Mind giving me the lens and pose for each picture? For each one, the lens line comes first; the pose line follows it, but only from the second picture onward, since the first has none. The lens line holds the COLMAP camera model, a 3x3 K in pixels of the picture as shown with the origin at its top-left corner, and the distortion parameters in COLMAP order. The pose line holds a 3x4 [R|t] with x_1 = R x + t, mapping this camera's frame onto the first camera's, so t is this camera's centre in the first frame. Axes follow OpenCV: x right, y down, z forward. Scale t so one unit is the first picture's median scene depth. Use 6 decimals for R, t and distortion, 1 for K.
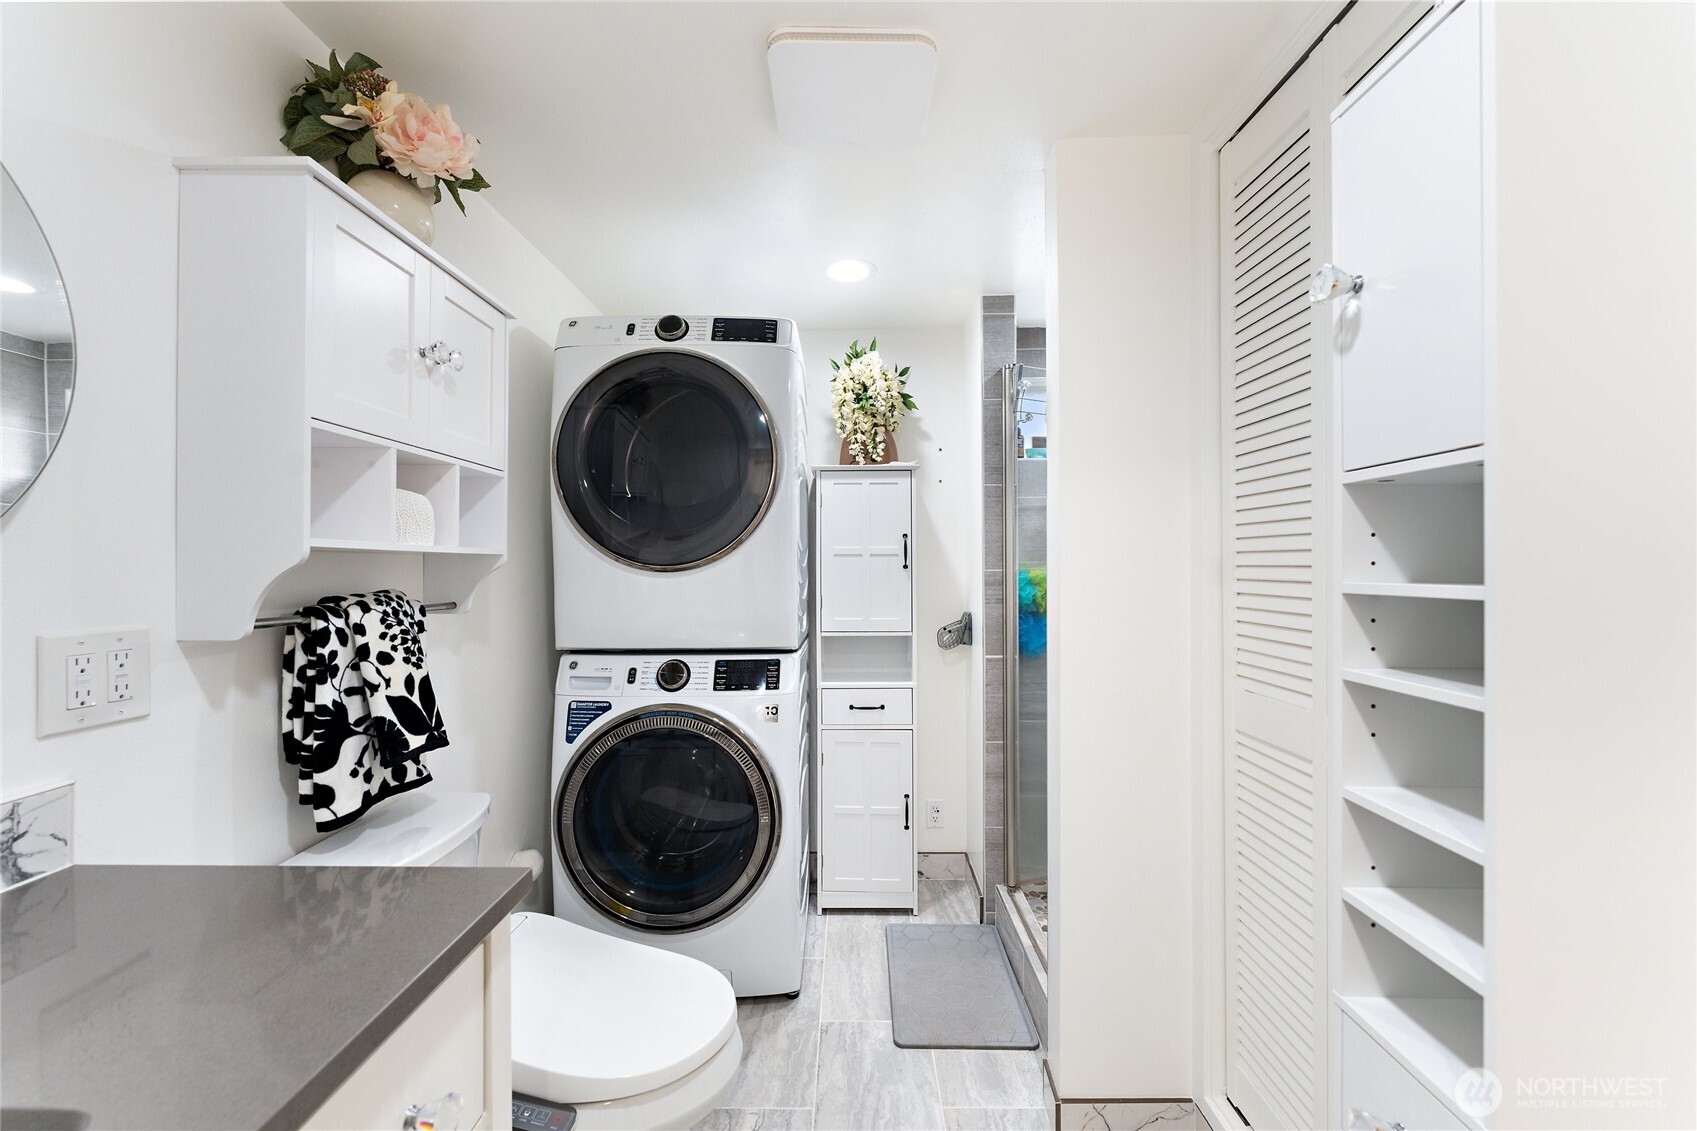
lens RADIAL K [[677.6, 0, 847.4], [0, 677.6, 563.1], [0, 0, 1]] dist [-0.001745, -0.000081]
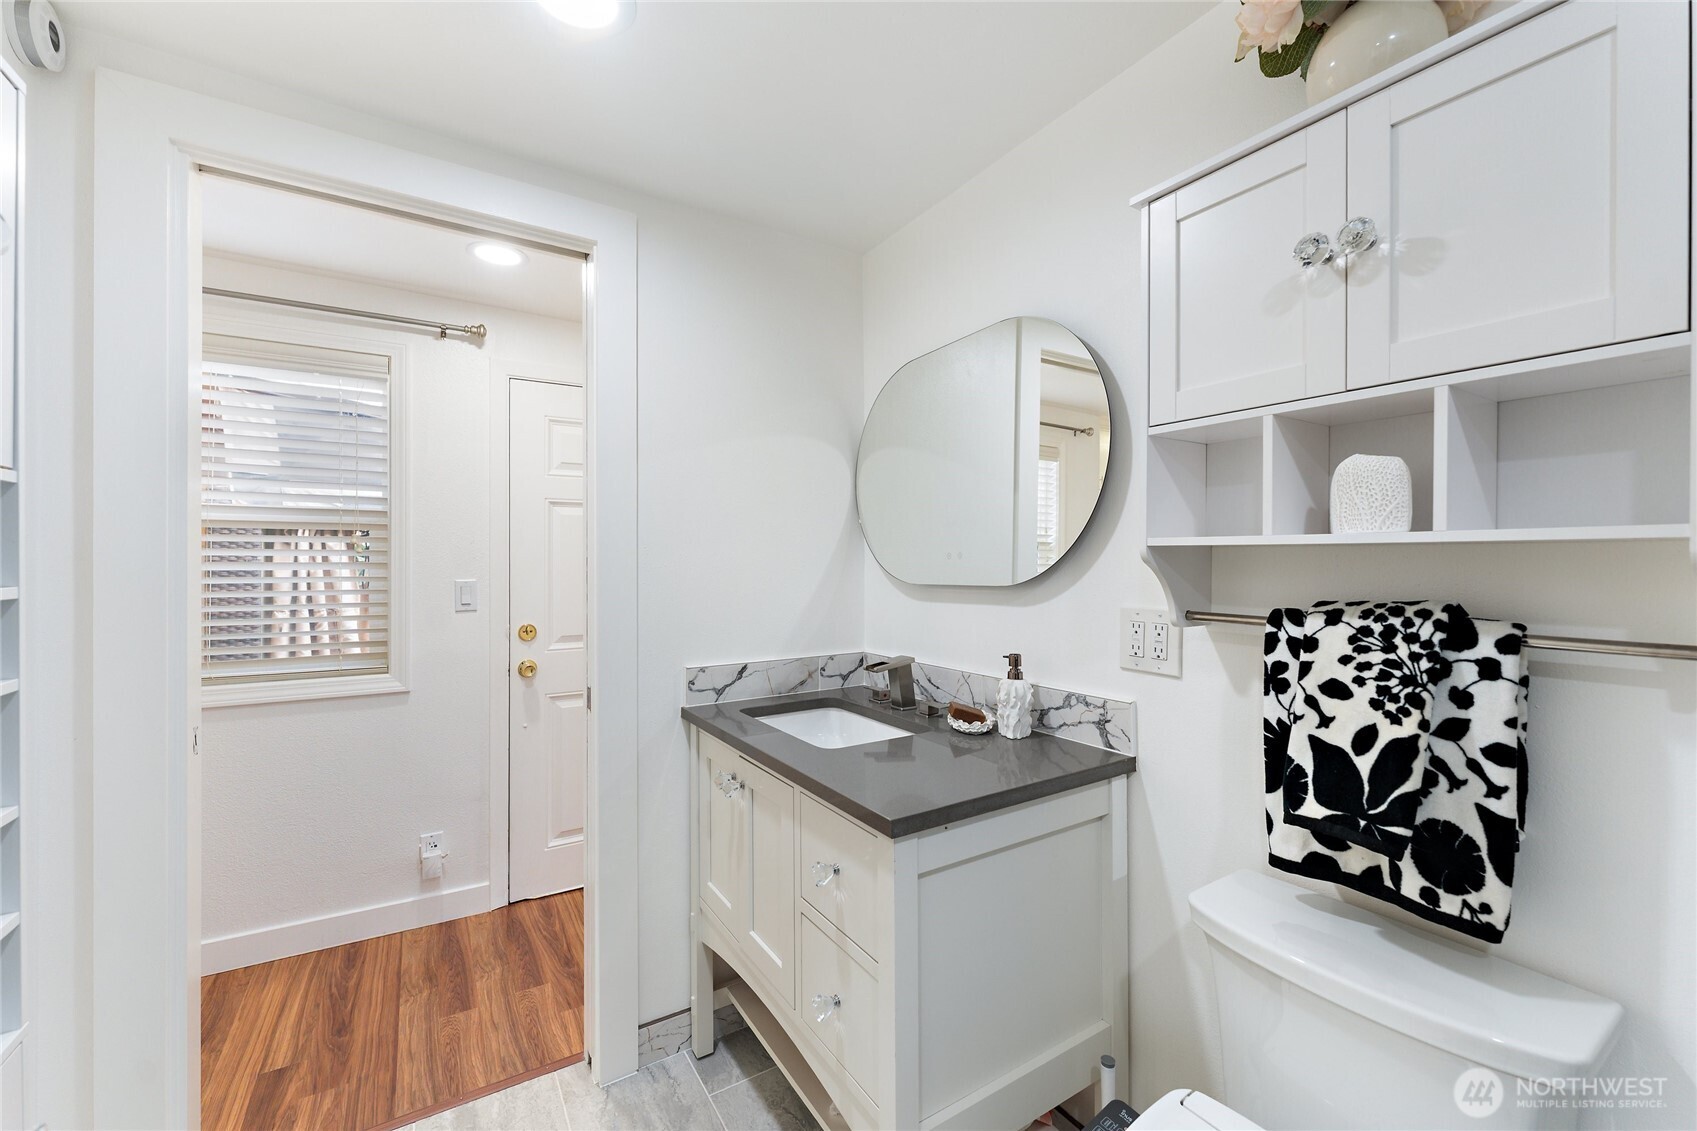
lens RADIAL K [[677.6, 0, 849.9], [0, 677.6, 564.6], [0, 0, 1]] dist [-0.001745, -0.000081]
pose [[-0.842662, 0.004314, -0.538425, 0.152817], [0.003878, 0.999991, 0.001943, 0.001655], [0.538428, -0.000451, -0.842671, 1.309617]]
